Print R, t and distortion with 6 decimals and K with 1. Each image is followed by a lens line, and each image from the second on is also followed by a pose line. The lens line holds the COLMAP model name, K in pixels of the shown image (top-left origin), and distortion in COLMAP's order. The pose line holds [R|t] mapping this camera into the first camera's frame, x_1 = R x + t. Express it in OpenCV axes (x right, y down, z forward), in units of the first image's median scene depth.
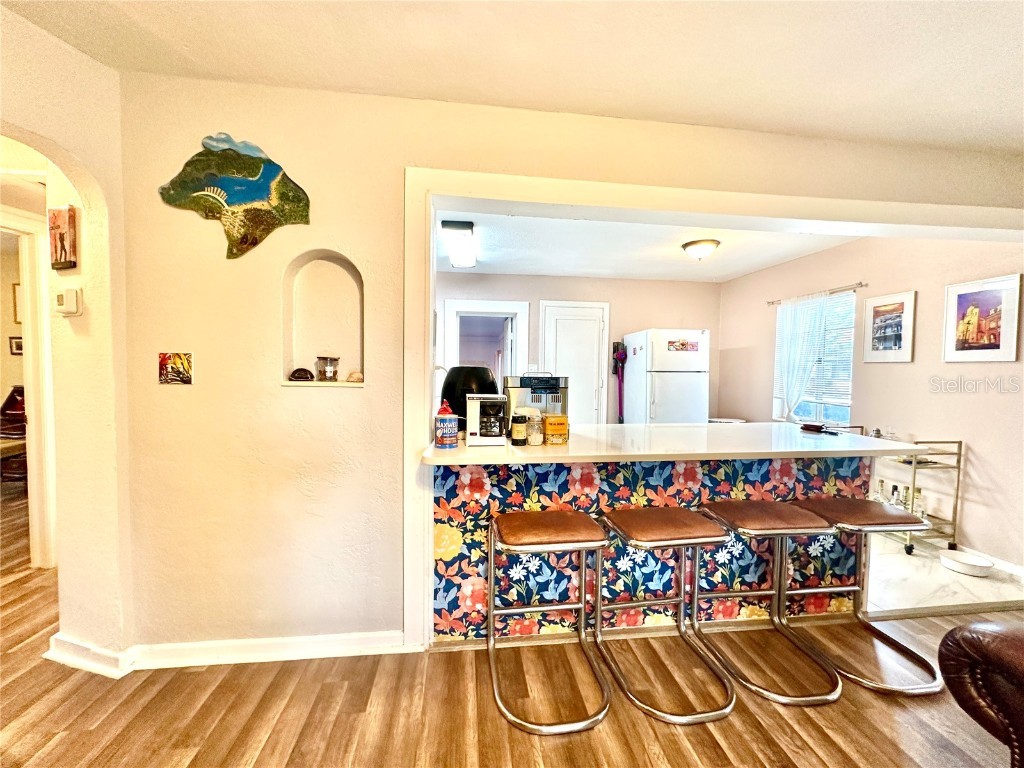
lens RADIAL K [[408.4, 0, 514.4], [0, 408.4, 381.2], [0, 0, 1]] dist [-0.002614, -0.000026]
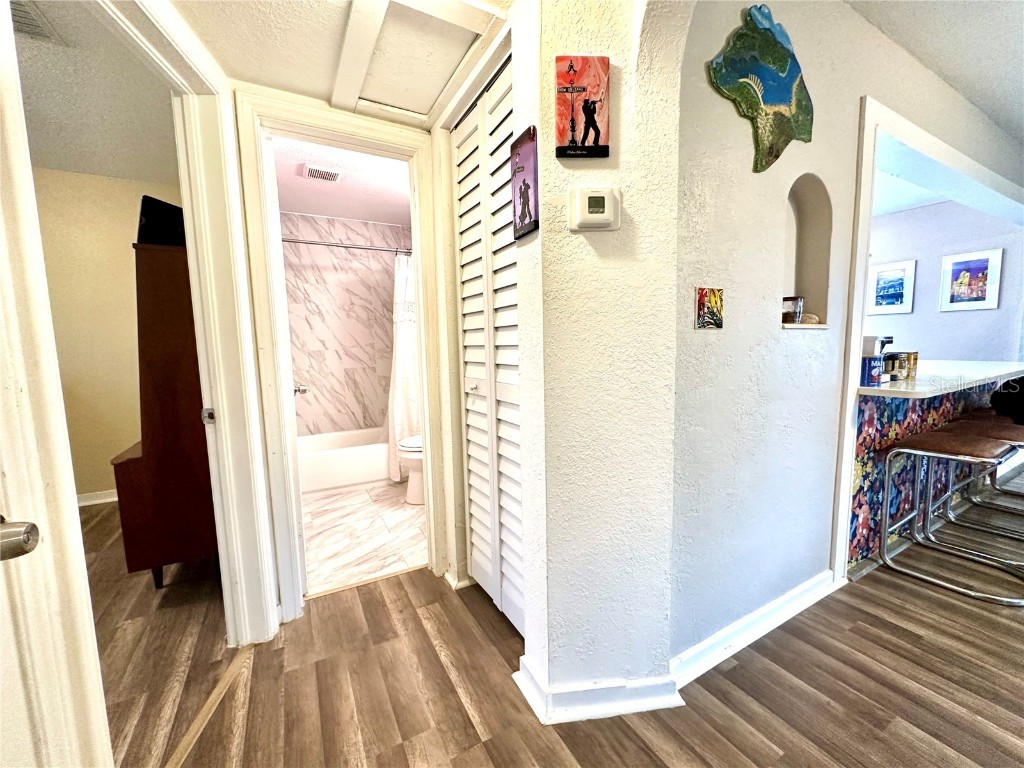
lens RADIAL K [[408.4, 0, 511.1], [0, 408.4, 381.4], [0, 0, 1]] dist [-0.002614, -0.000026]
pose [[0.925400, -0.072827, 0.371928, -1.484762], [0.049759, 0.996216, 0.071264, 0.033534], [-0.375711, -0.047441, 0.925522, 0.411597]]
